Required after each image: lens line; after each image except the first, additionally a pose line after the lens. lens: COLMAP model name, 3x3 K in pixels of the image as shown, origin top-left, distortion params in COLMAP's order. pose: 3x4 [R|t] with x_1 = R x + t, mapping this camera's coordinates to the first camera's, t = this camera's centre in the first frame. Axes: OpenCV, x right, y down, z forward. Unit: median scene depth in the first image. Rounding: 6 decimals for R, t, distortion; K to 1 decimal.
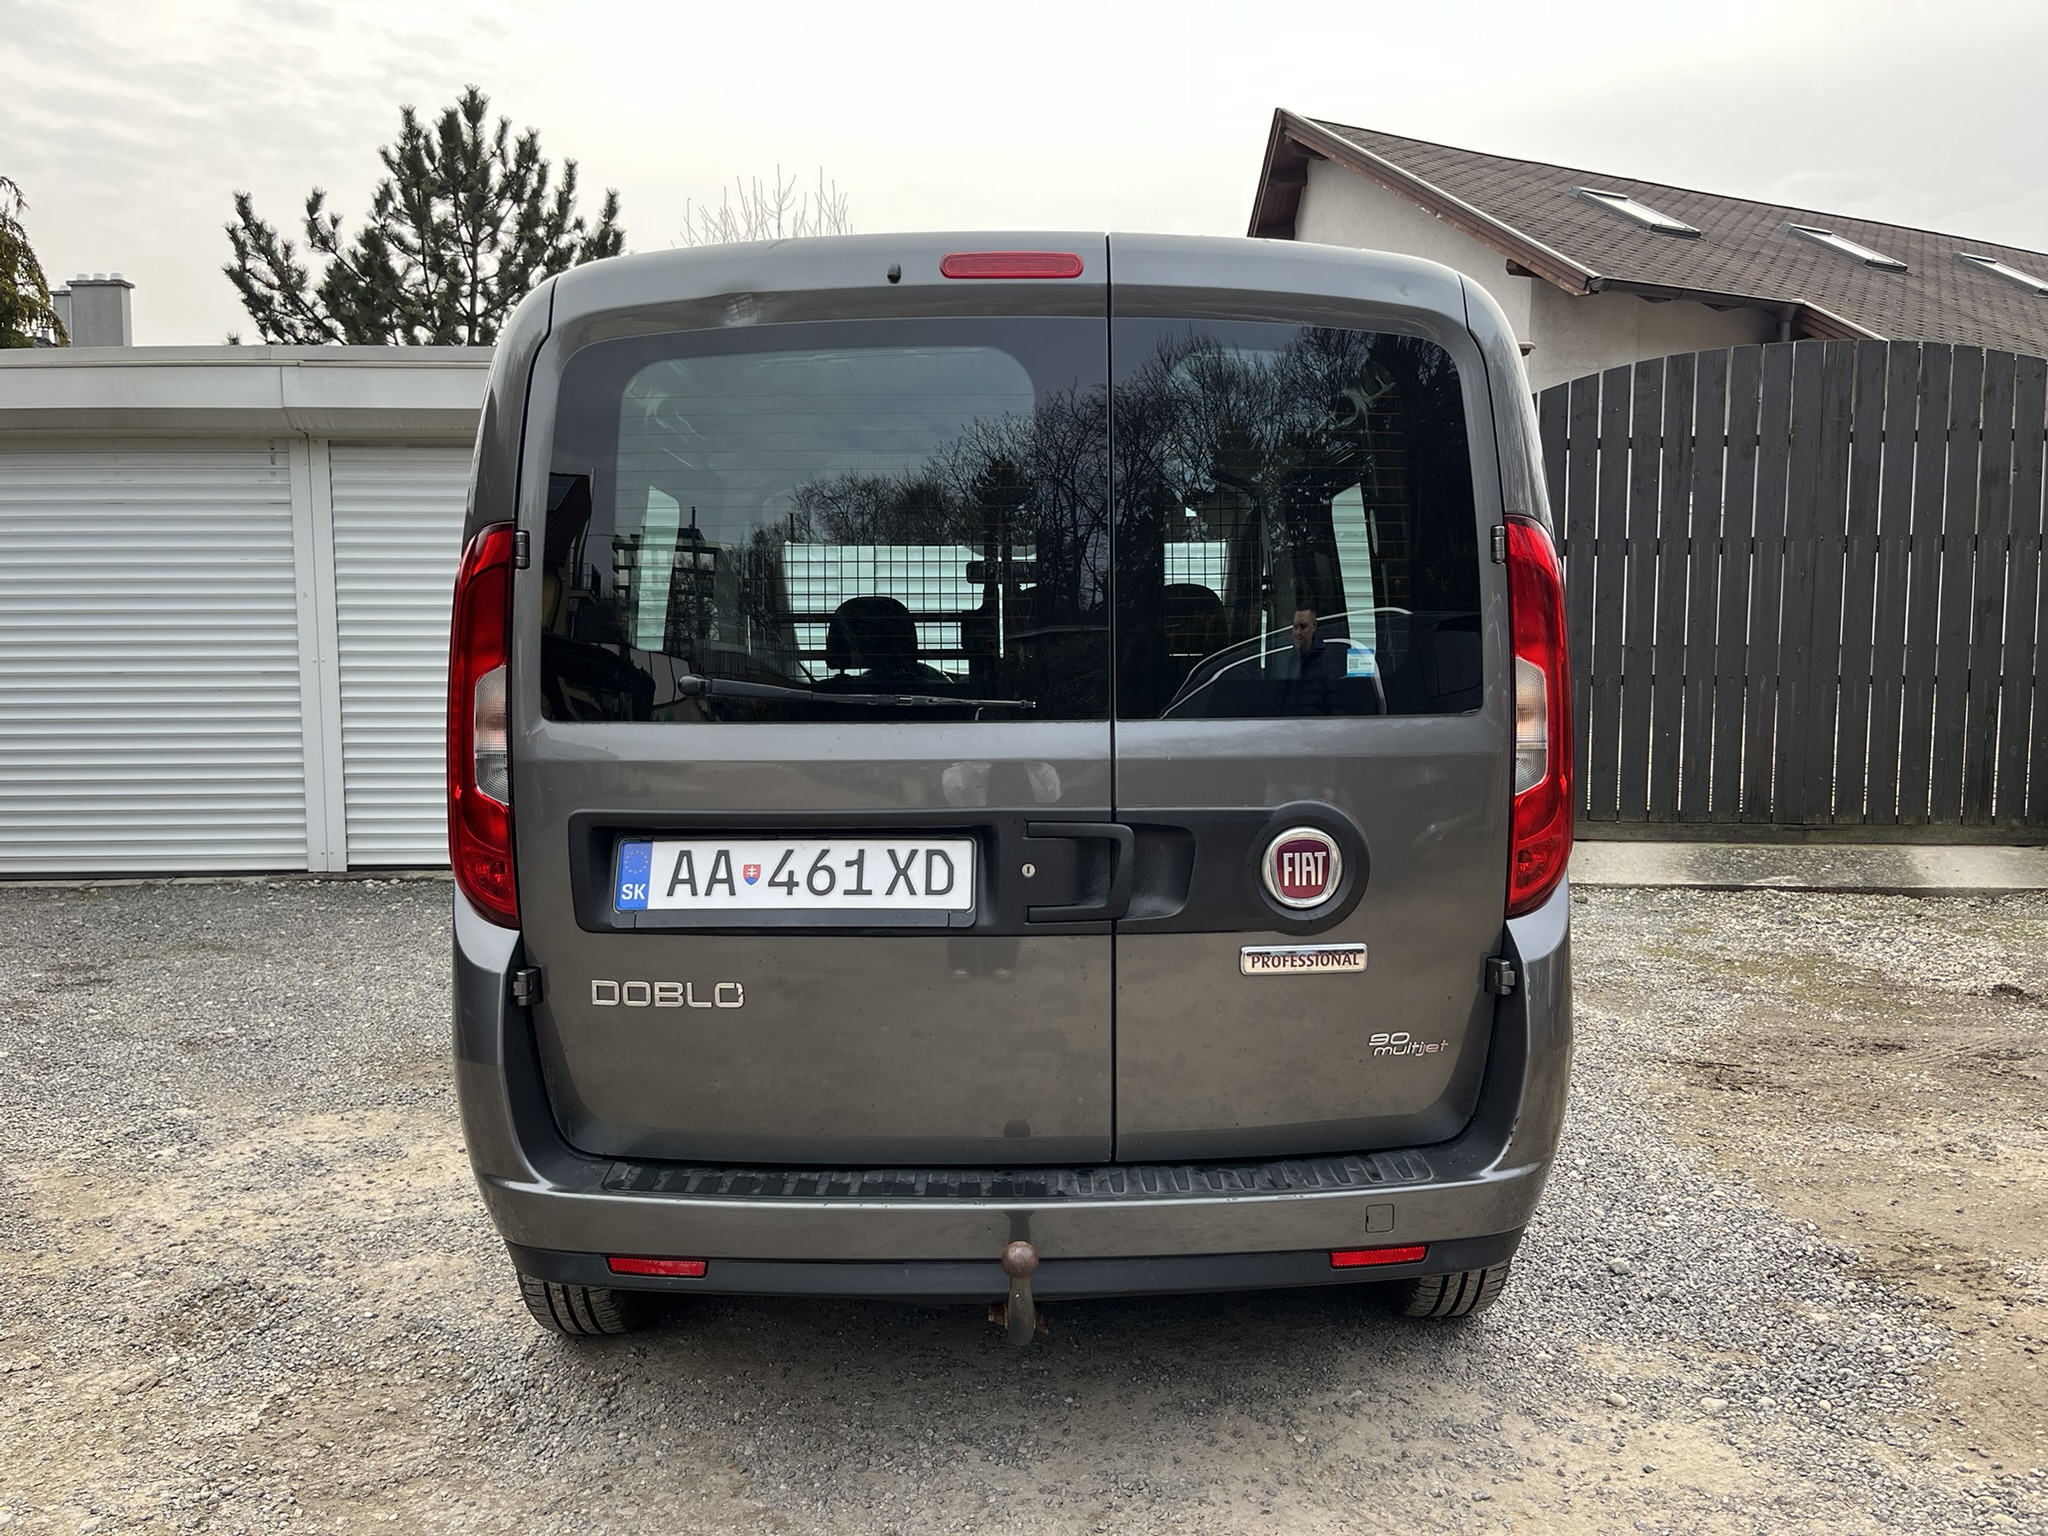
lens RADIAL K [[1542.5, 0, 1037.3], [0, 1542.5, 787.6], [0, 0, 1]] dist [0.106691, -0.153308]
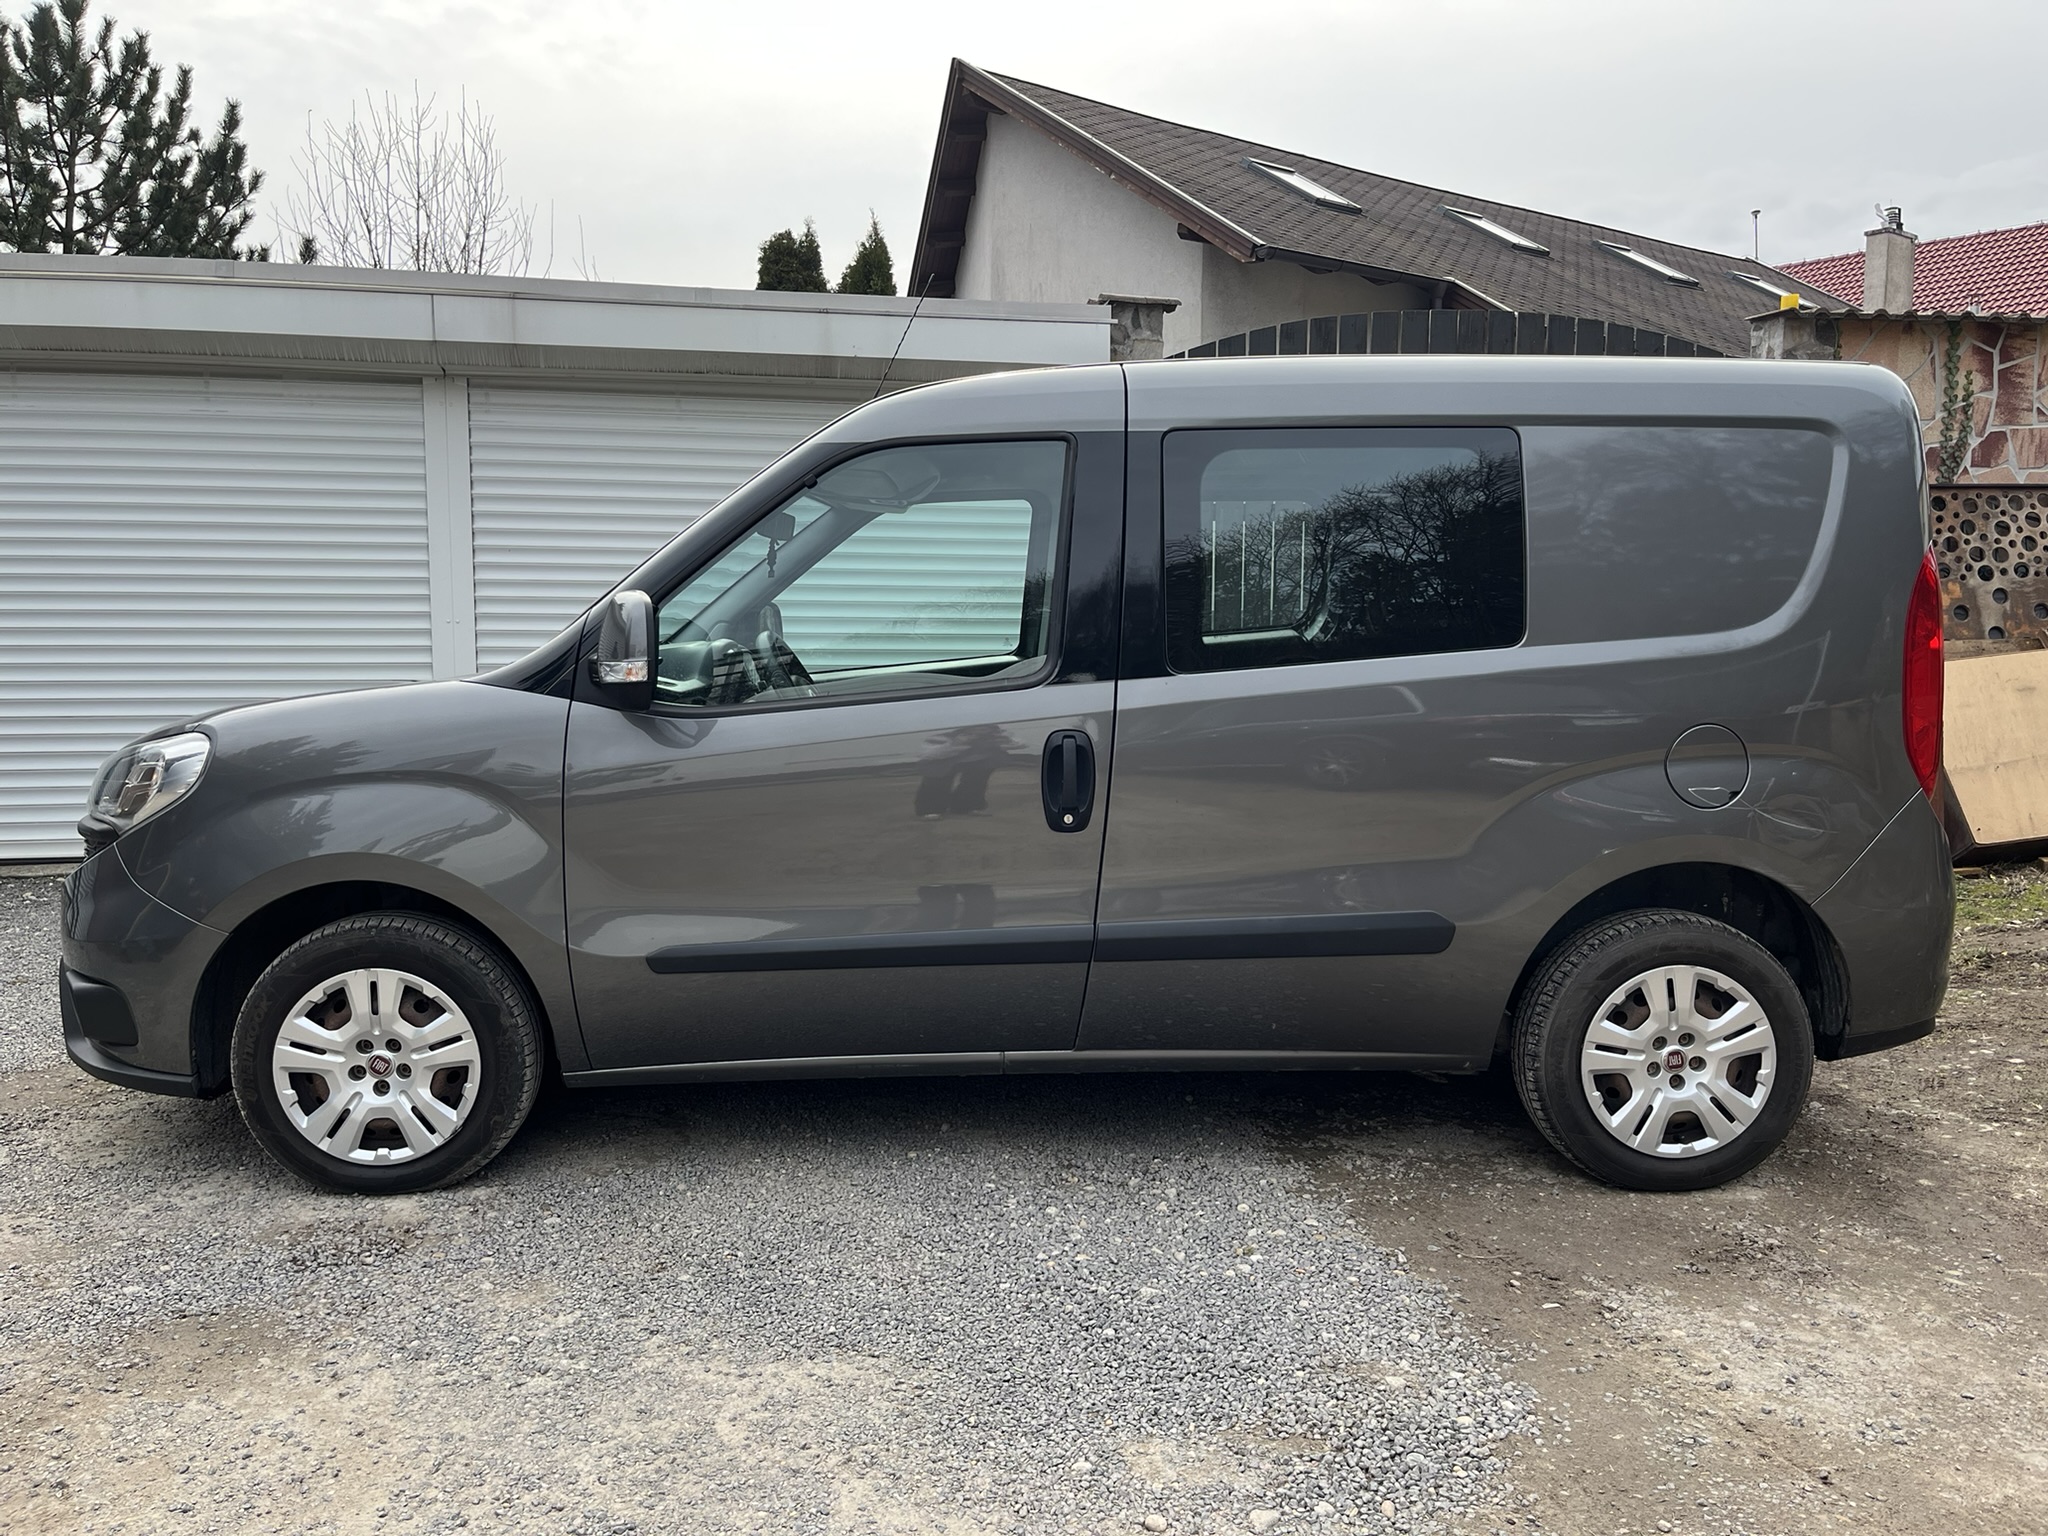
lens RADIAL K [[1546.3, 0, 1027.8], [0, 1546.3, 758.3], [0, 0, 1]] dist [0.067031, -0.098986]
pose [[0.984512, -0.010004, 0.175032, 0.026188], [0.008640, 0.999926, 0.008552, -0.004163], [-0.175105, -0.006908, 0.984526, 0.031598]]
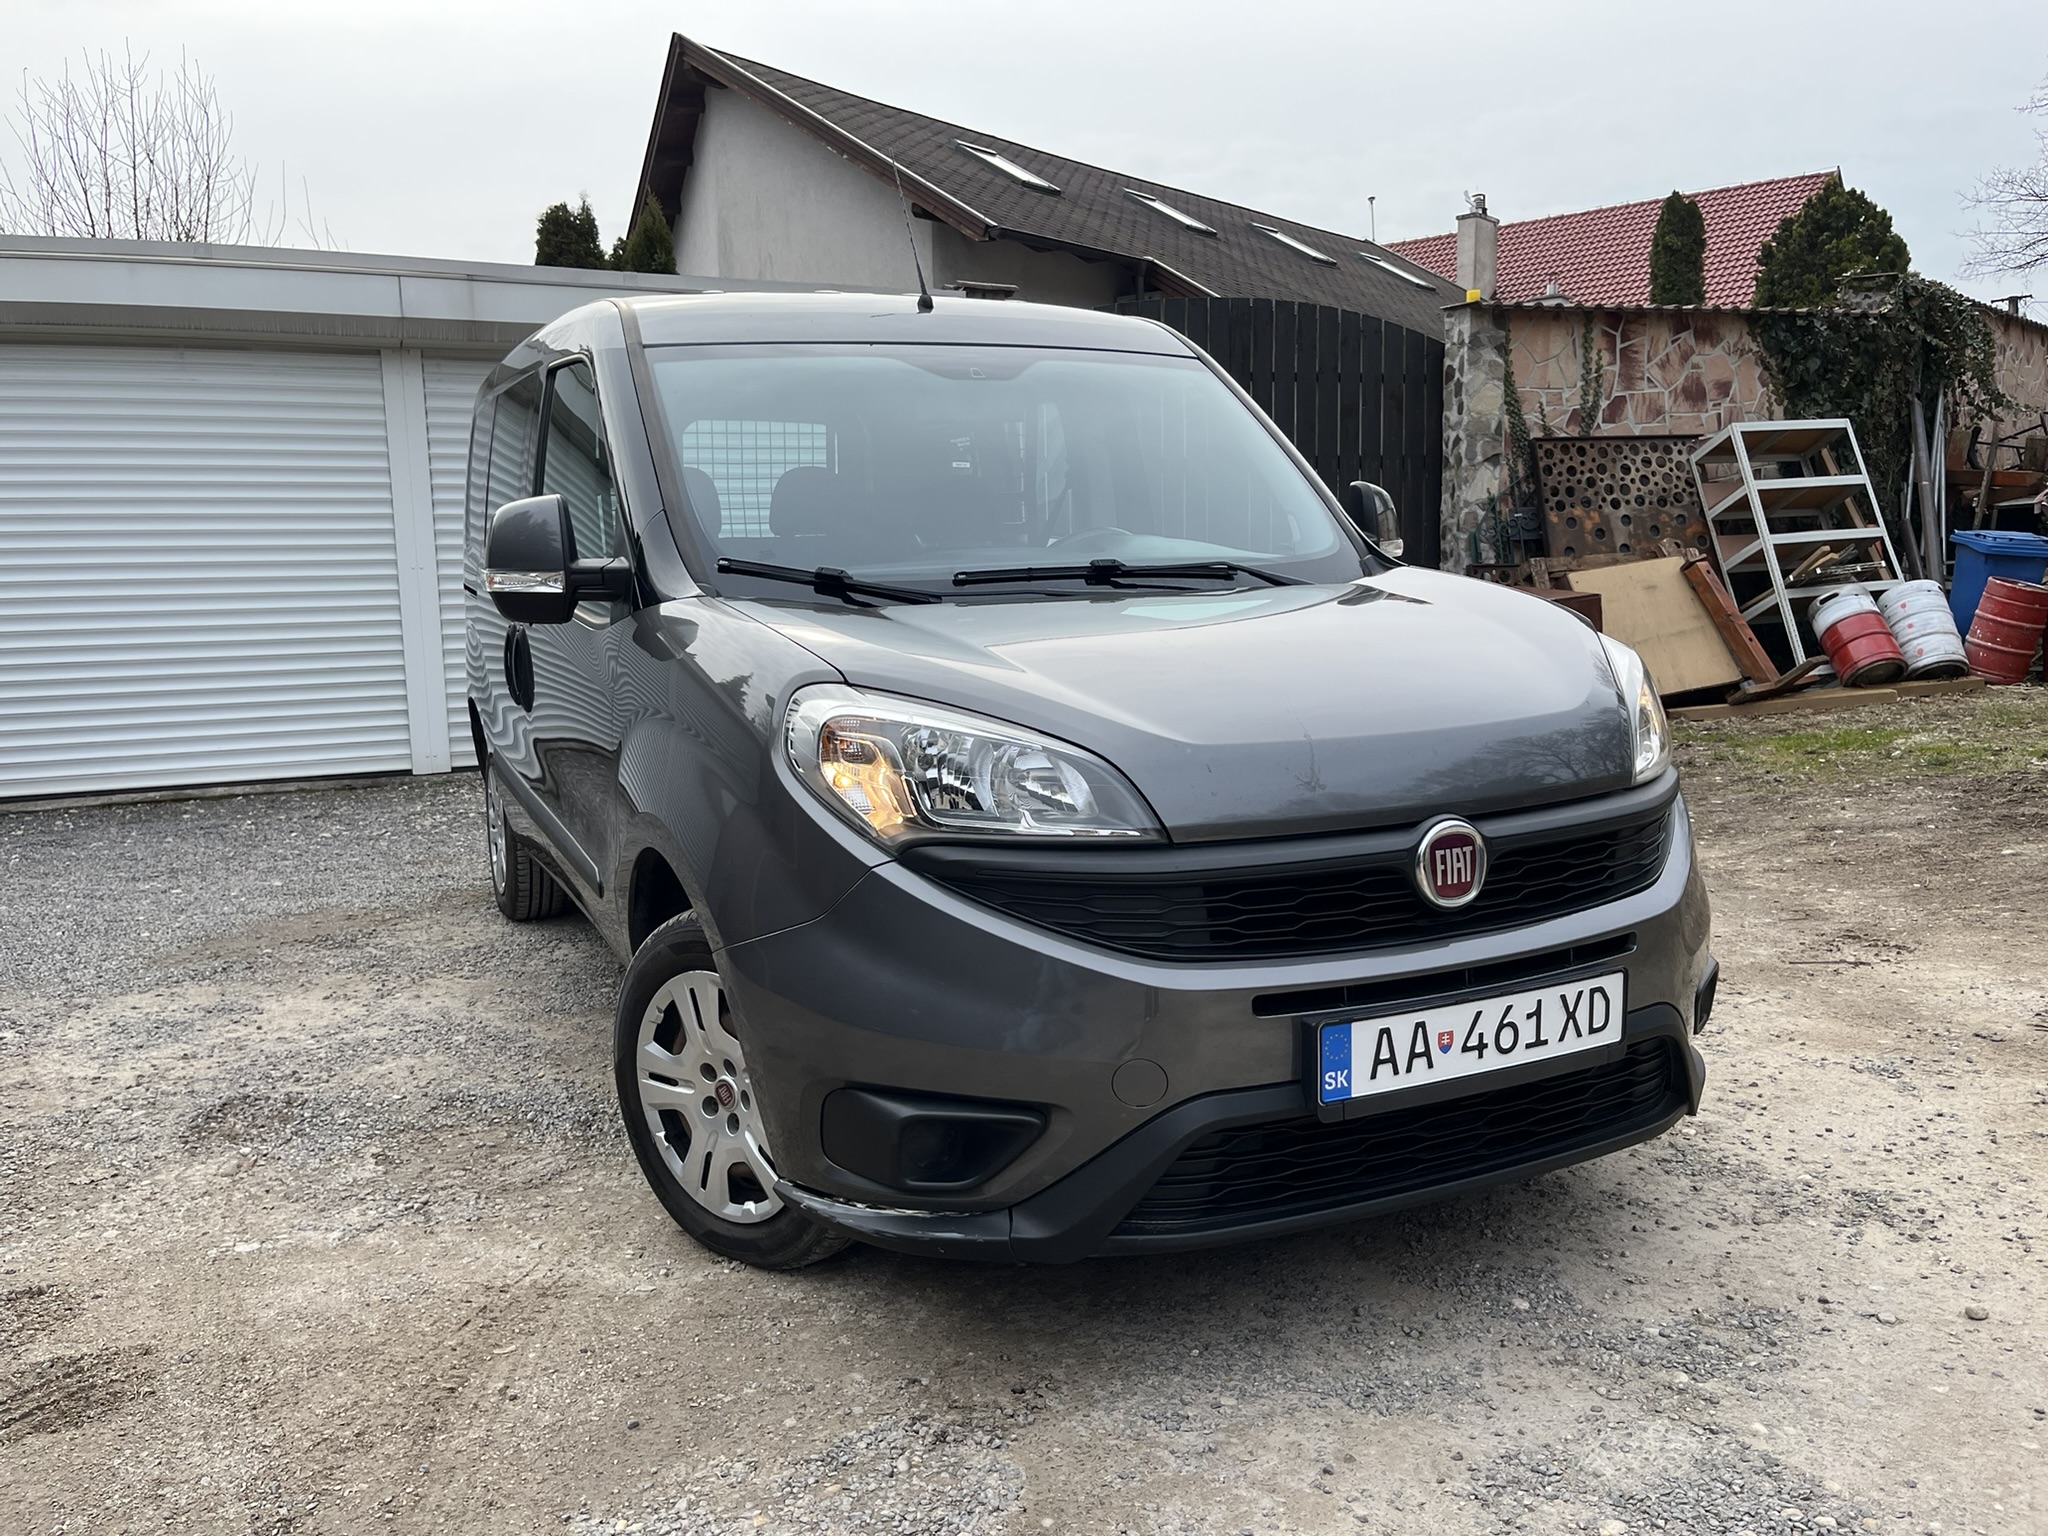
lens RADIAL K [[1569.0, 0, 1024.0], [0, 1569.0, 768.0], [0, 0, 1]] dist [0.032710, -0.059207]
pose [[0.917992, -0.067514, 0.390811, -0.081474], [0.055046, 0.997556, 0.043033, 0.012664], [-0.392761, -0.017991, 0.919464, -0.045896]]
